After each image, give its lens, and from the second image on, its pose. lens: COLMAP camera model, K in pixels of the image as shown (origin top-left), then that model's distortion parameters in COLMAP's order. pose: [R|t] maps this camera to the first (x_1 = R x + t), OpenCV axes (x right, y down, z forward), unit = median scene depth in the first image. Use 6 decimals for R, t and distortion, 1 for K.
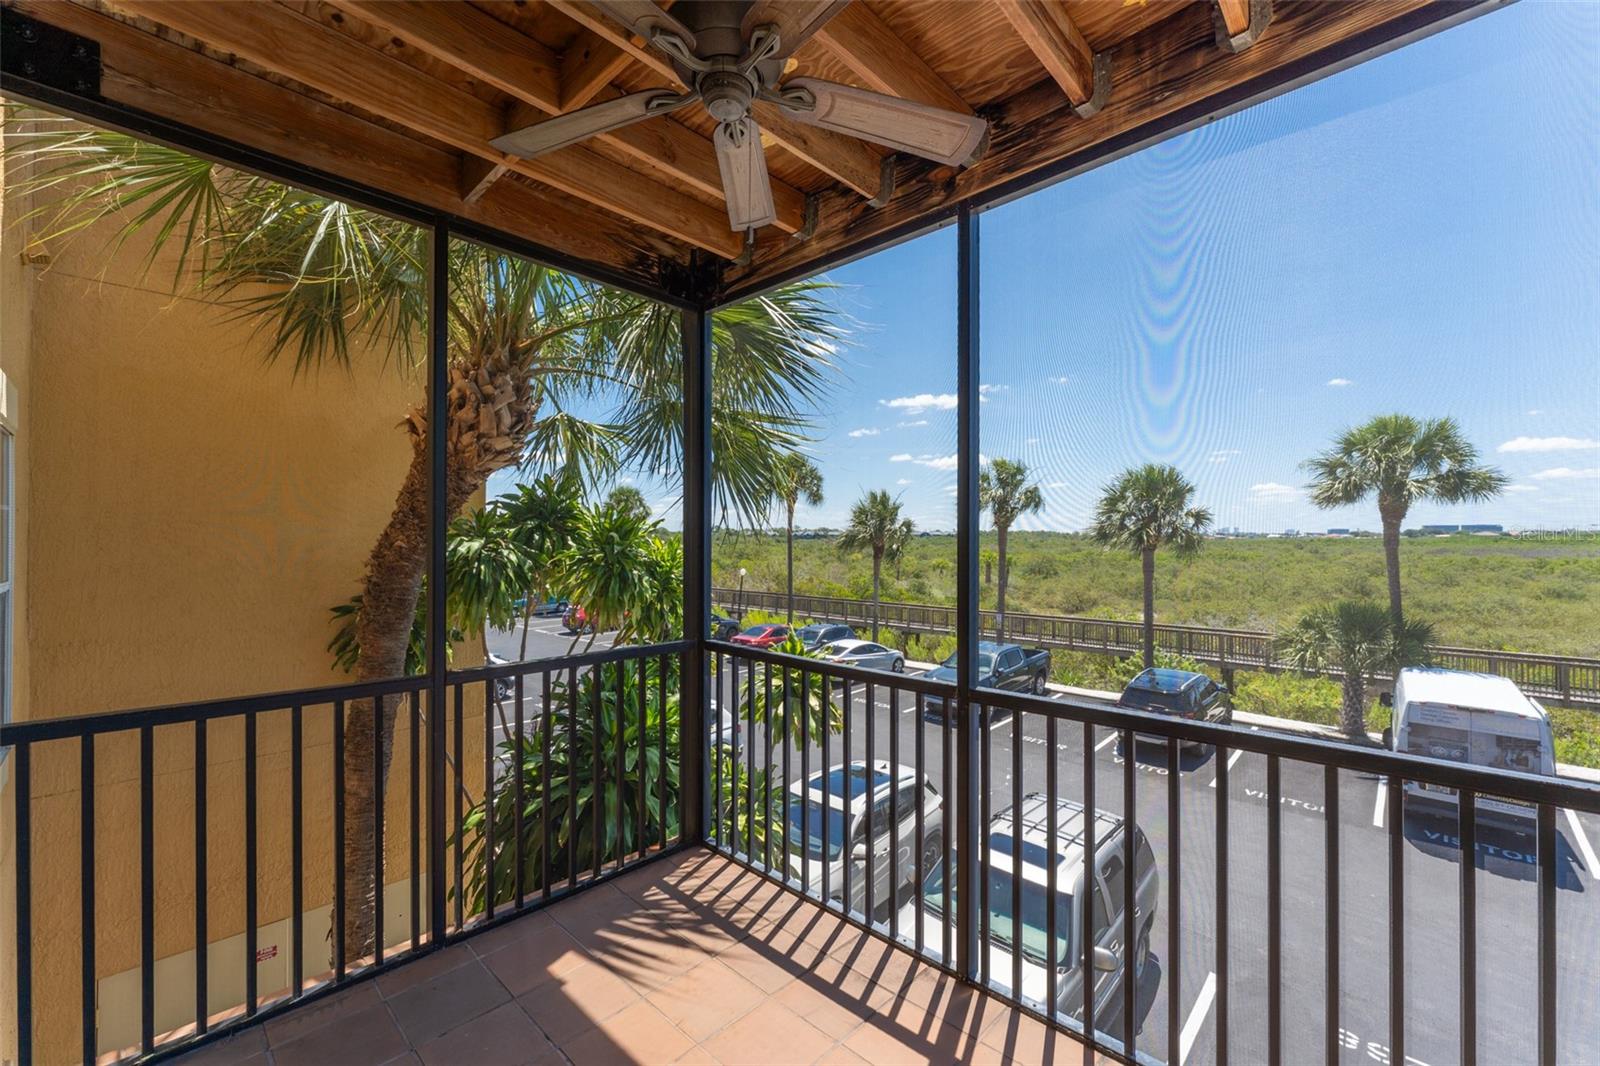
lens RADIAL K [[649.1, 0, 802.9], [0, 649.1, 530.7], [0, 0, 1]] dist [-0.001181, -0.000043]
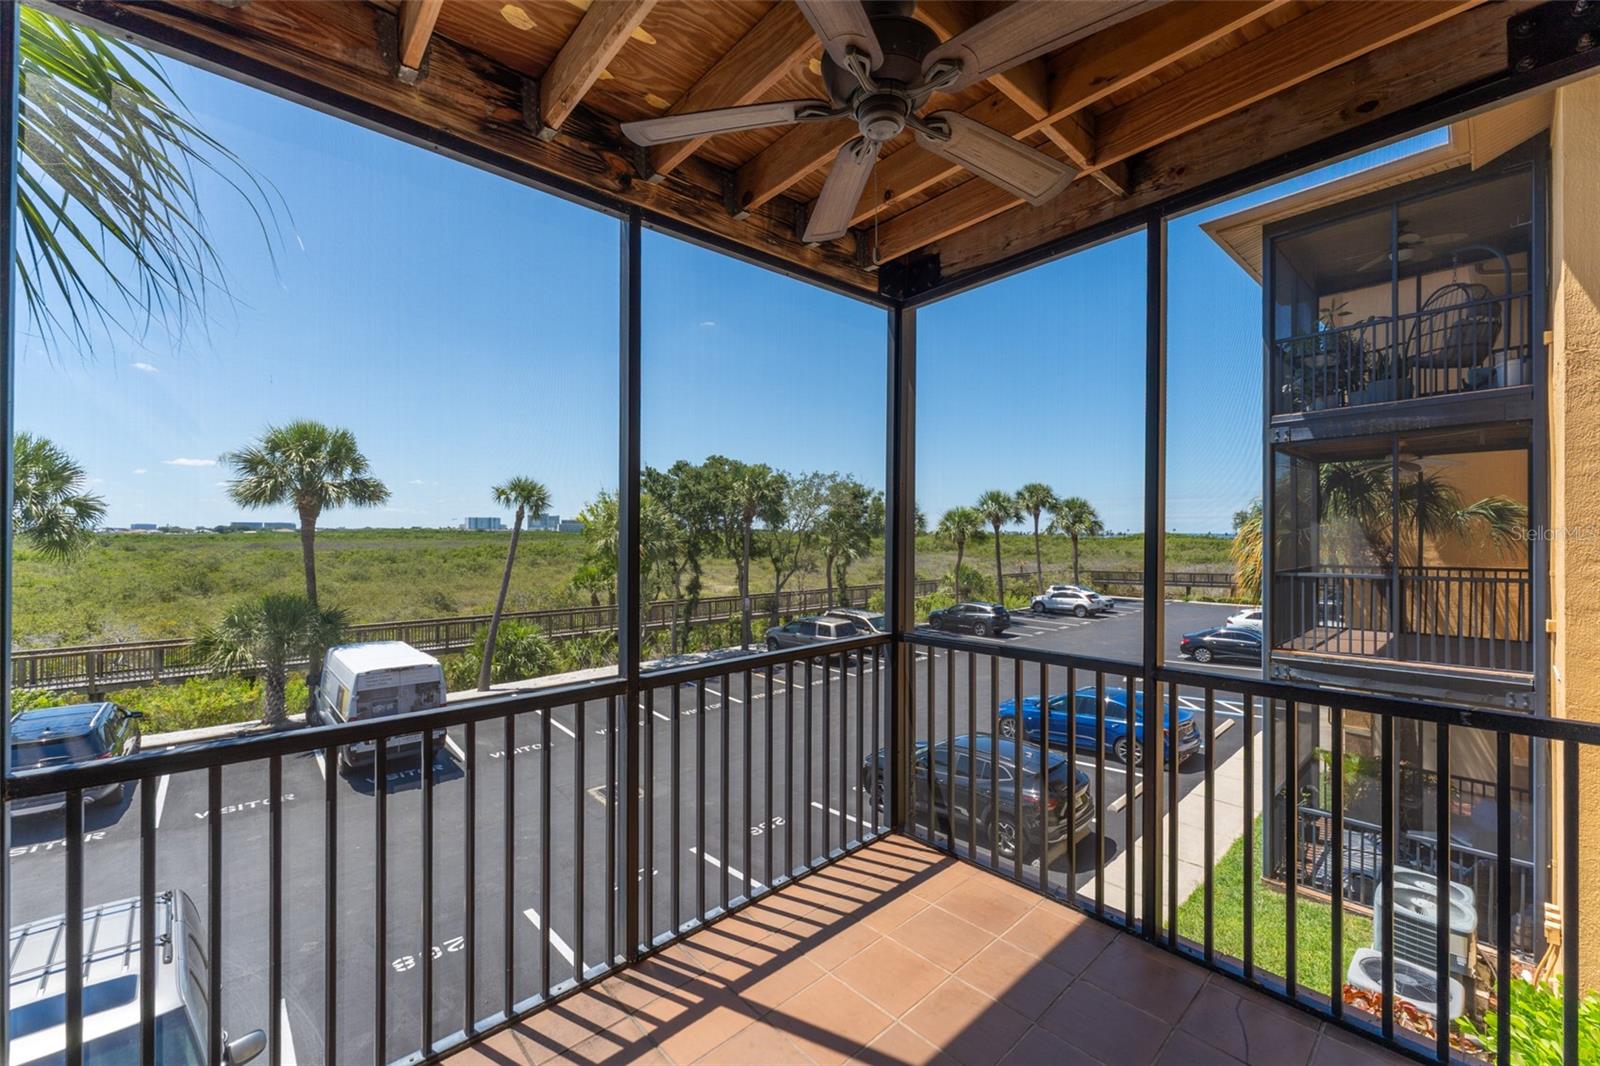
lens RADIAL K [[636.1, 0, 786.9], [0, 636.1, 534.3], [0, 0, 1]] dist [0.001456, 0.000224]
pose [[0.090378, 0.001944, 0.995906, -0.078263], [-0.013698, 0.999906, -0.000709, 0.000802], [-0.995813, -0.013578, 0.090396, 0.071086]]
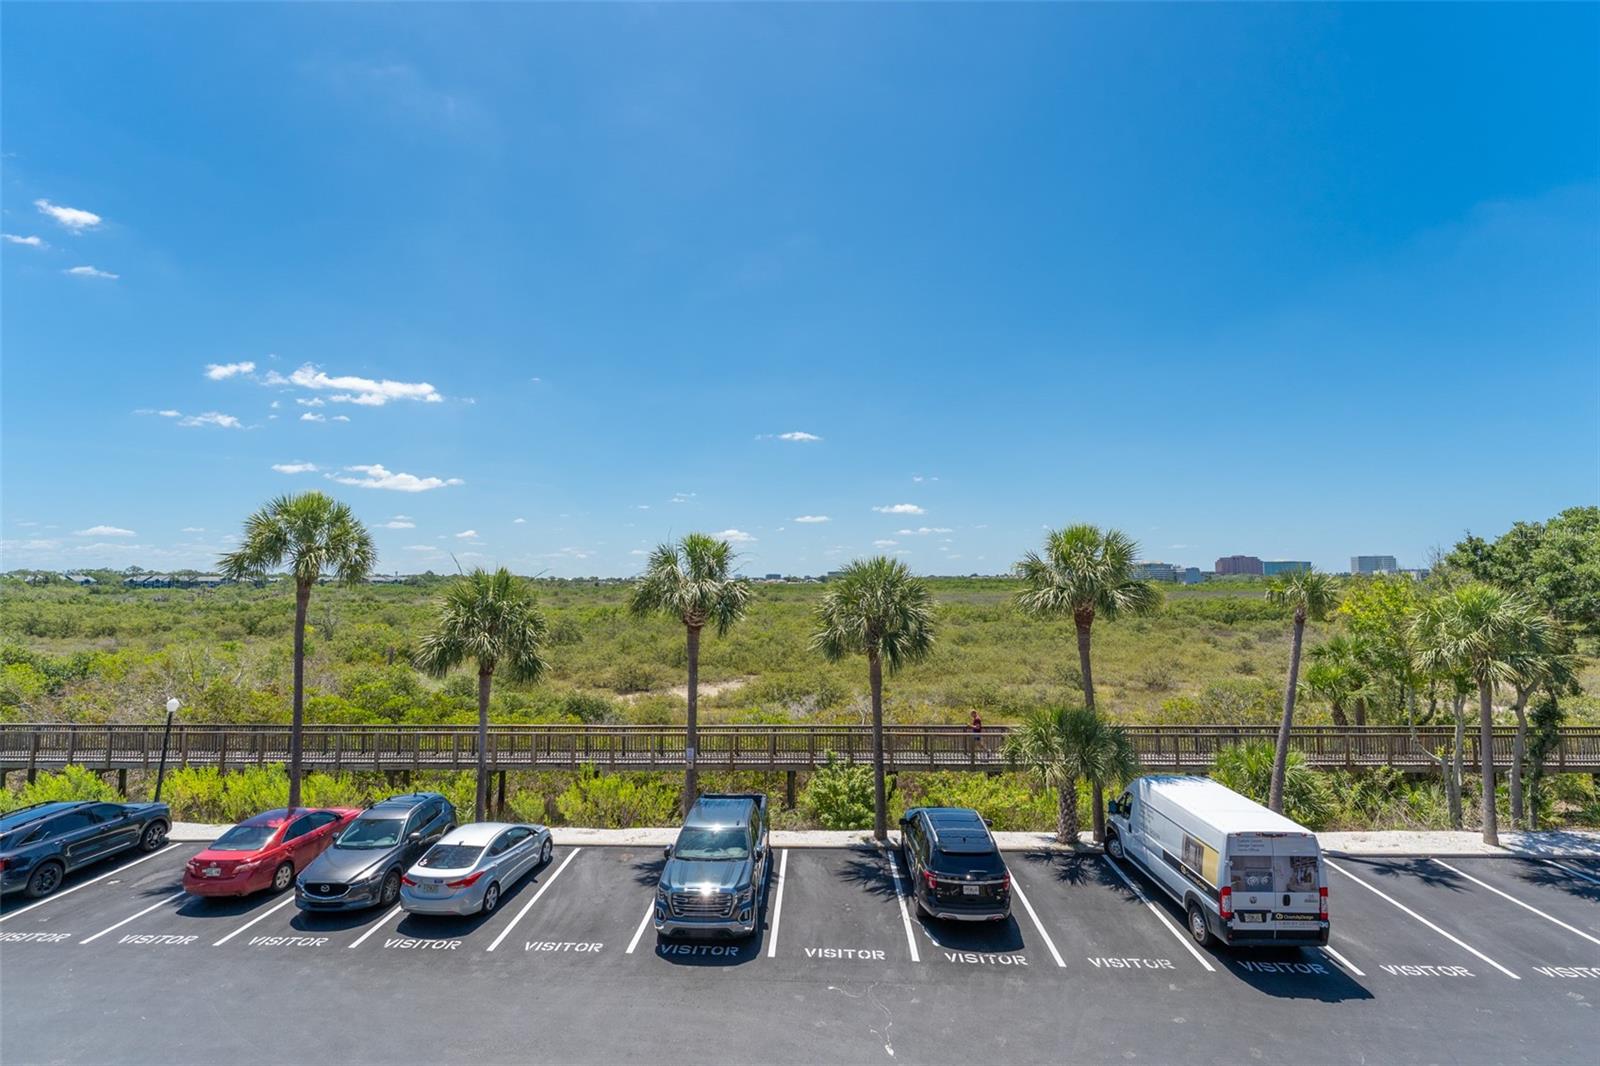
lens RADIAL K [[741.1, 0, 800.0], [0, 741.1, 533.0], [0, 0, 1]] dist [0.000118, 0.000017]
pose [[0.747914, 0.041796, 0.662479, -0.190708], [-0.004551, 0.998315, -0.057847, -0.074345], [-0.663780, 0.040249, 0.746844, 0.315269]]
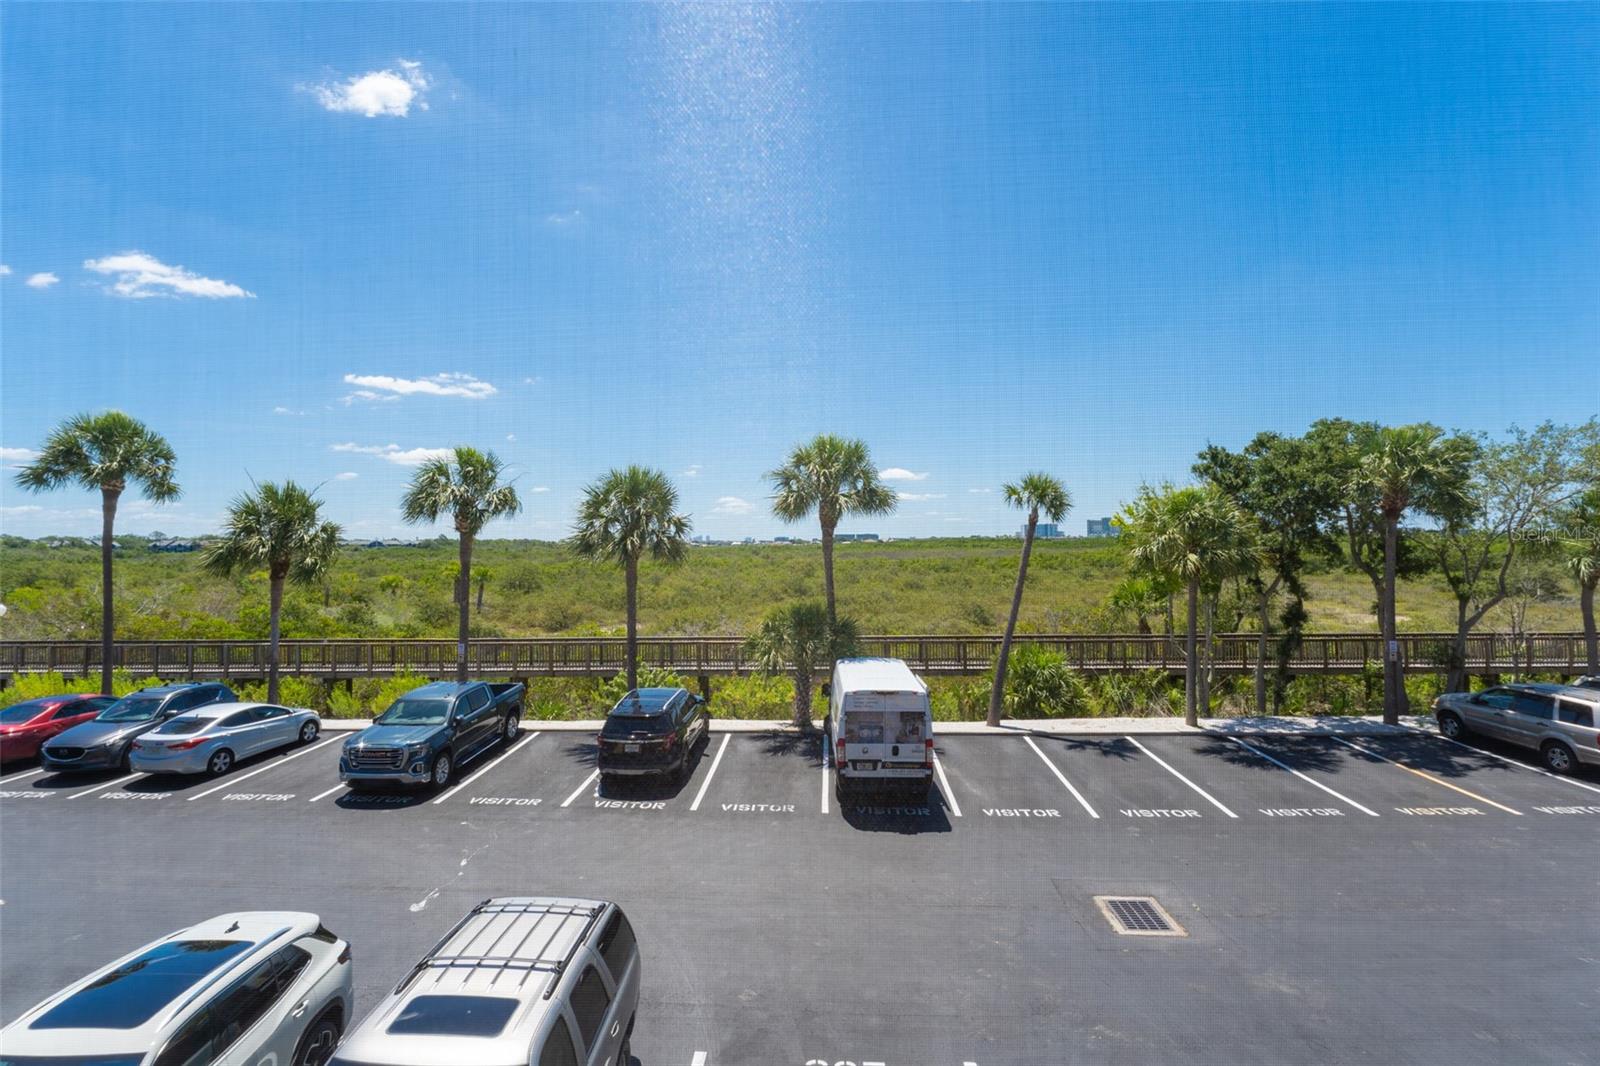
lens RADIAL K [[724.2, 0, 799.6], [0, 724.2, 531.1], [0, 0, 1]] dist [0.000326, -0.000078]
pose [[0.755237, 0.005488, 0.655428, 0.037463], [0.001753, 0.999944, -0.010392, 0.000841], [-0.655449, 0.008998, 0.755186, 0.066342]]
